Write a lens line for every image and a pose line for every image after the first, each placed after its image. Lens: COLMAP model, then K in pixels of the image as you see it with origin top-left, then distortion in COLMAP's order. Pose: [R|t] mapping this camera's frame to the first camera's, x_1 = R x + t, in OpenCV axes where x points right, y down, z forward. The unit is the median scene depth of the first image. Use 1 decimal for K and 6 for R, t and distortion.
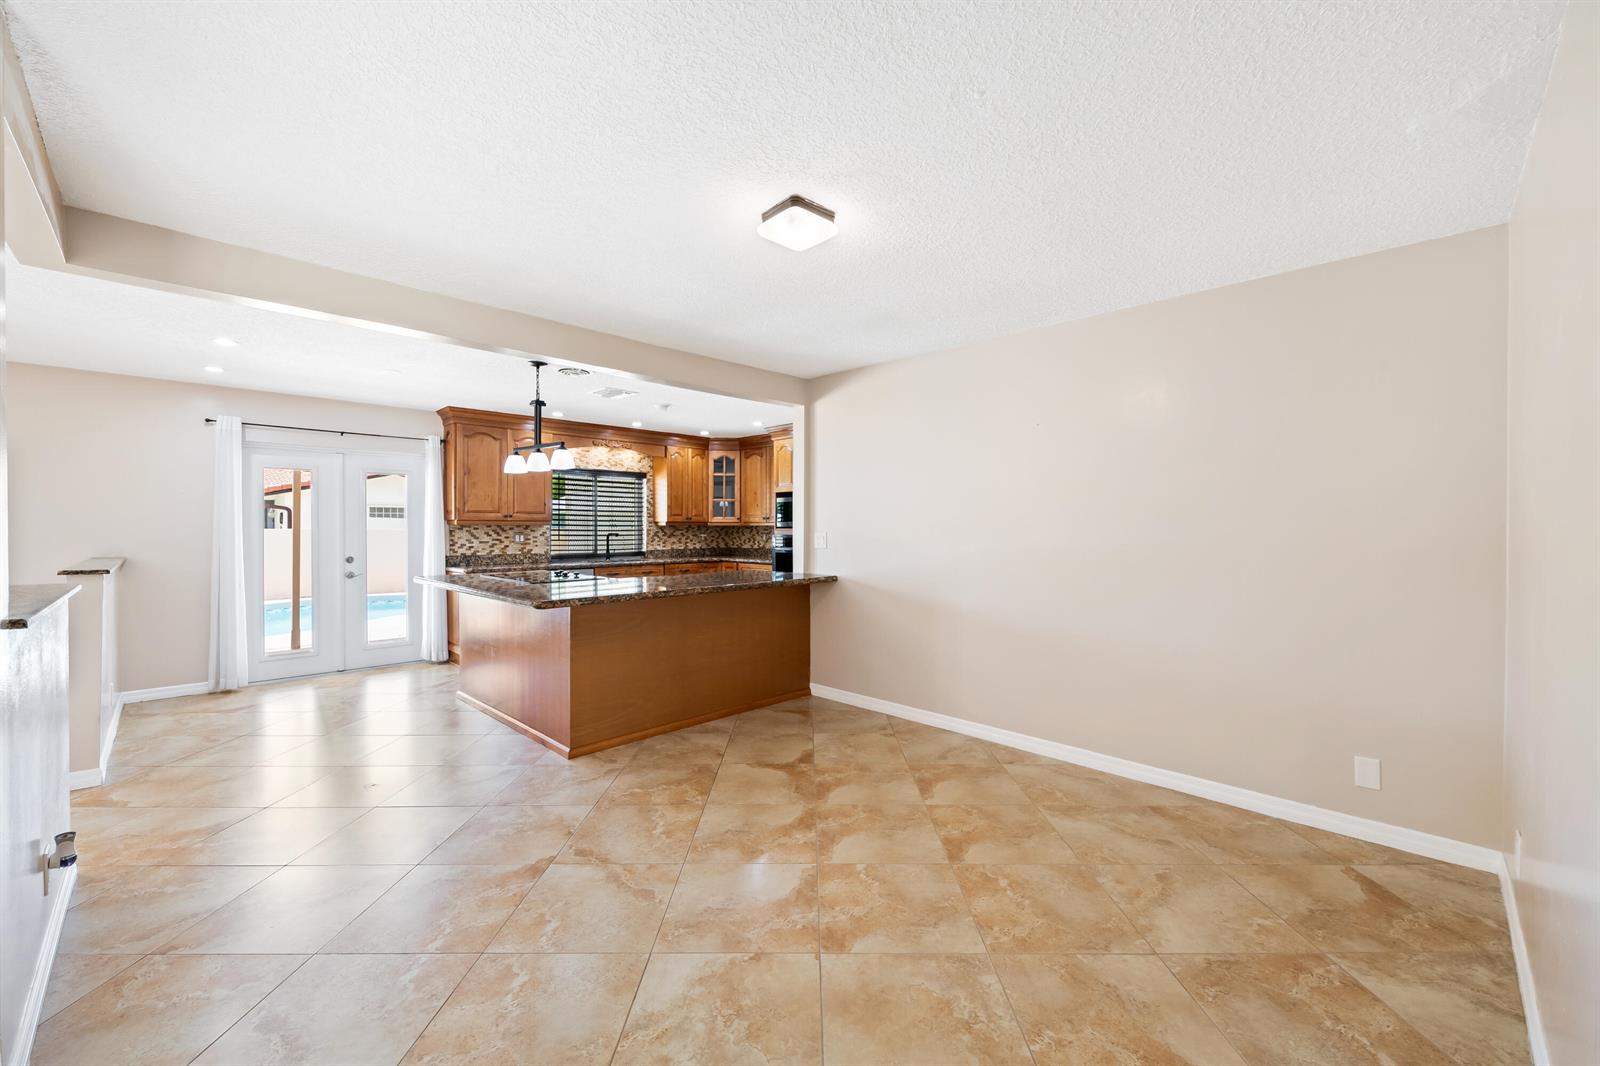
lens RADIAL K [[632.3, 0, 808.3], [0, 632.3, 531.3], [0, 0, 1]] dist [-0.002638, -0.000902]
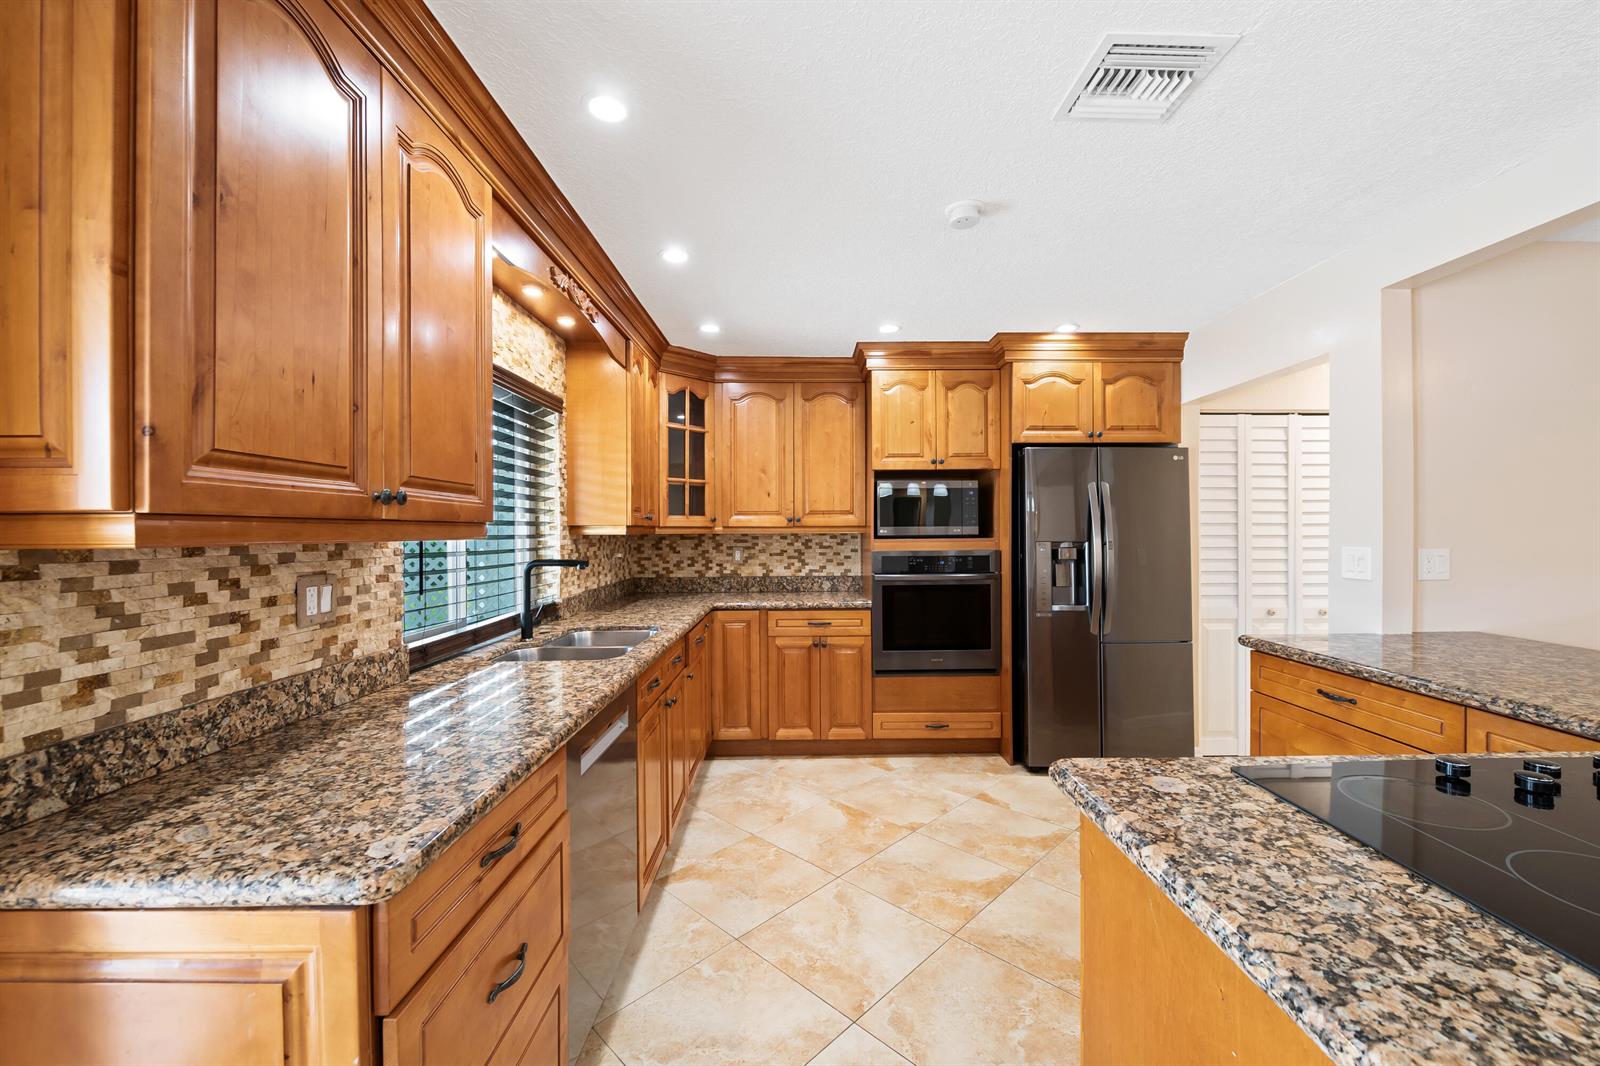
lens RADIAL K [[632.3, 0, 808.3], [0, 632.3, 531.3], [0, 0, 1]] dist [-0.002638, -0.000902]
pose [[0.702311, -0.005015, 0.711853, -0.500570], [0.008457, 0.999963, -0.001298, -0.011699], [-0.711820, 0.006931, 0.702328, 0.728205]]
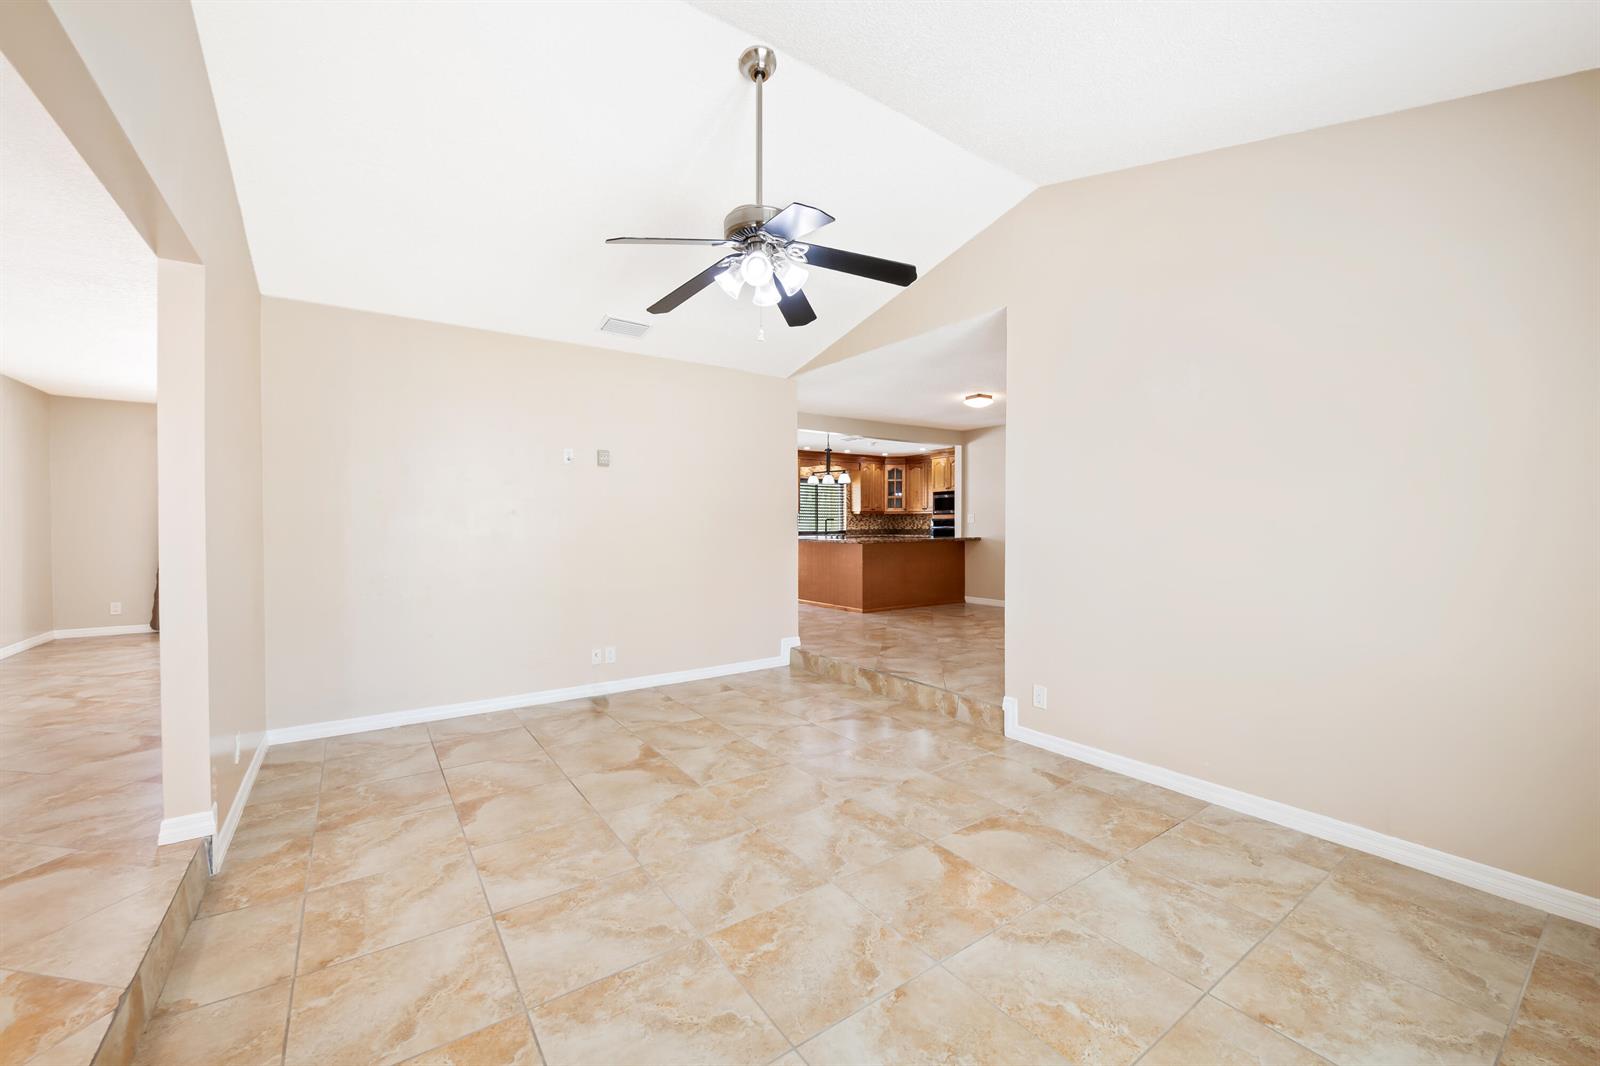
lens RADIAL K [[636.6, 0, 800.0], [0, 636.6, 533.0], [0, 0, 1]] dist [-0.001889, -0.000255]
pose [[0.983733, -0.000385, -0.179637, -0.100990], [0.001950, 0.999962, 0.008533, 0.028748], [0.179626, -0.008744, 0.983696, -0.674190]]
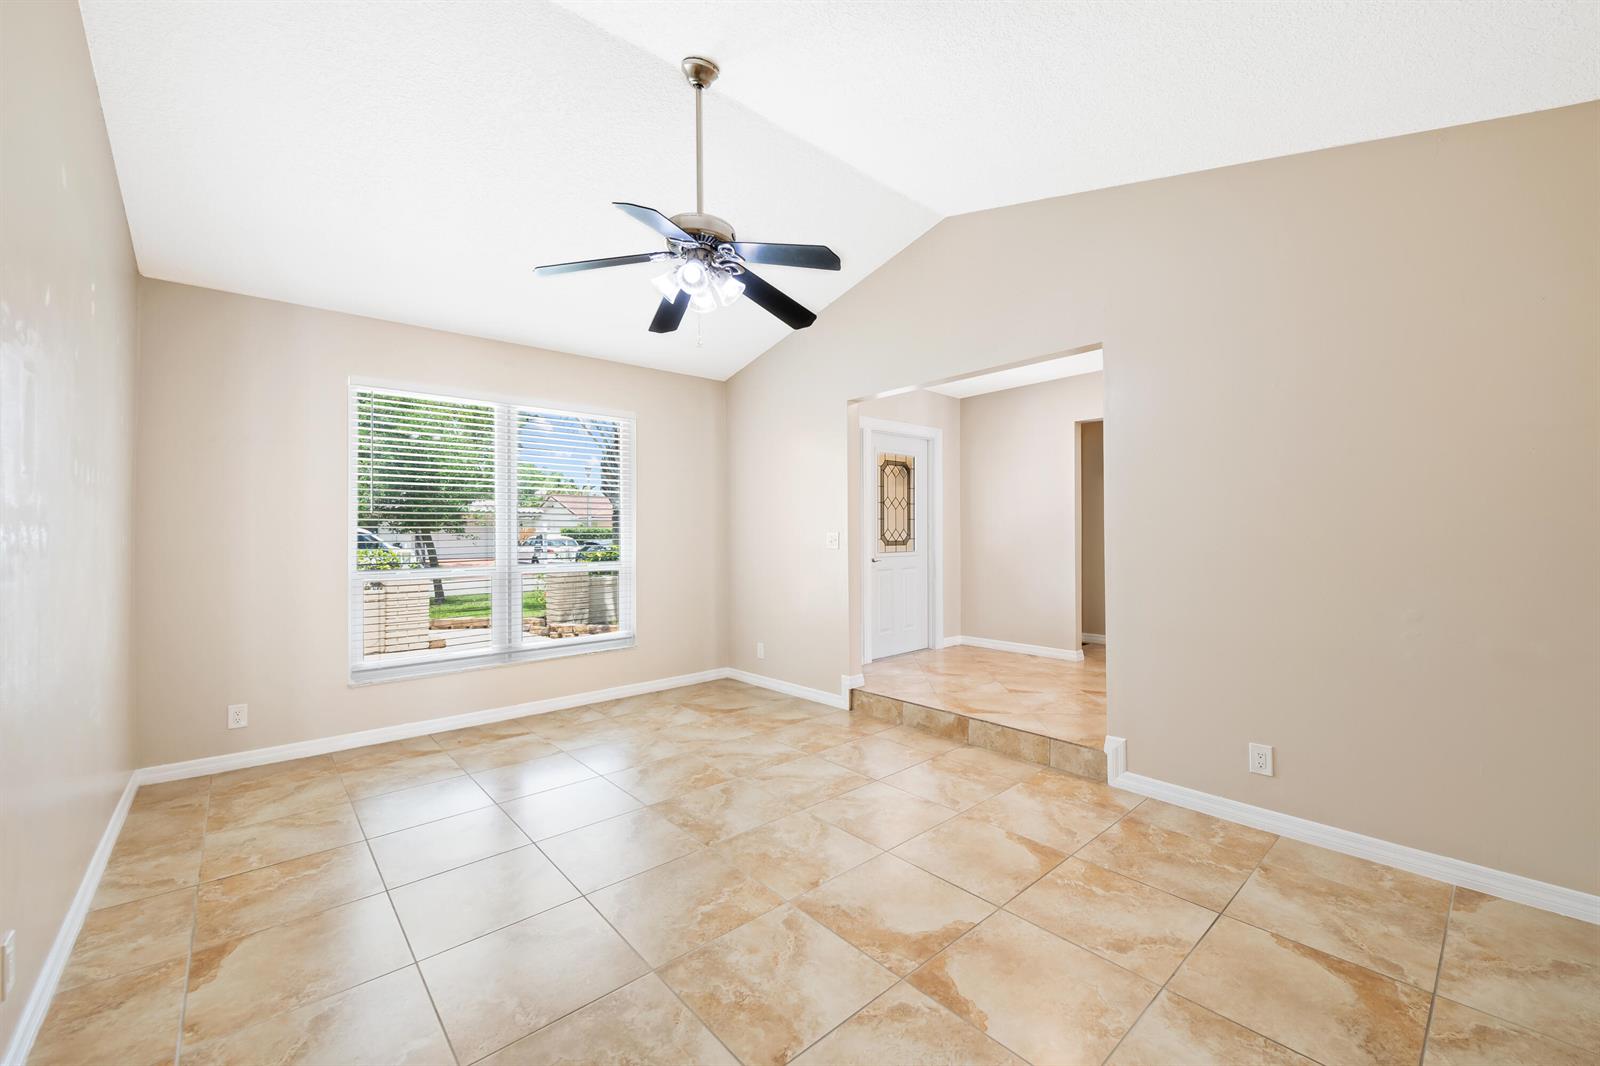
lens RADIAL K [[636.6, 0, 800.0], [0, 636.6, 533.0], [0, 0, 1]] dist [-0.001889, -0.000255]
pose [[-0.997296, 0.005749, 0.073257, -0.288228], [0.006253, 0.999958, 0.006640, 0.026560], [-0.073216, 0.007080, -0.997291, 0.108534]]
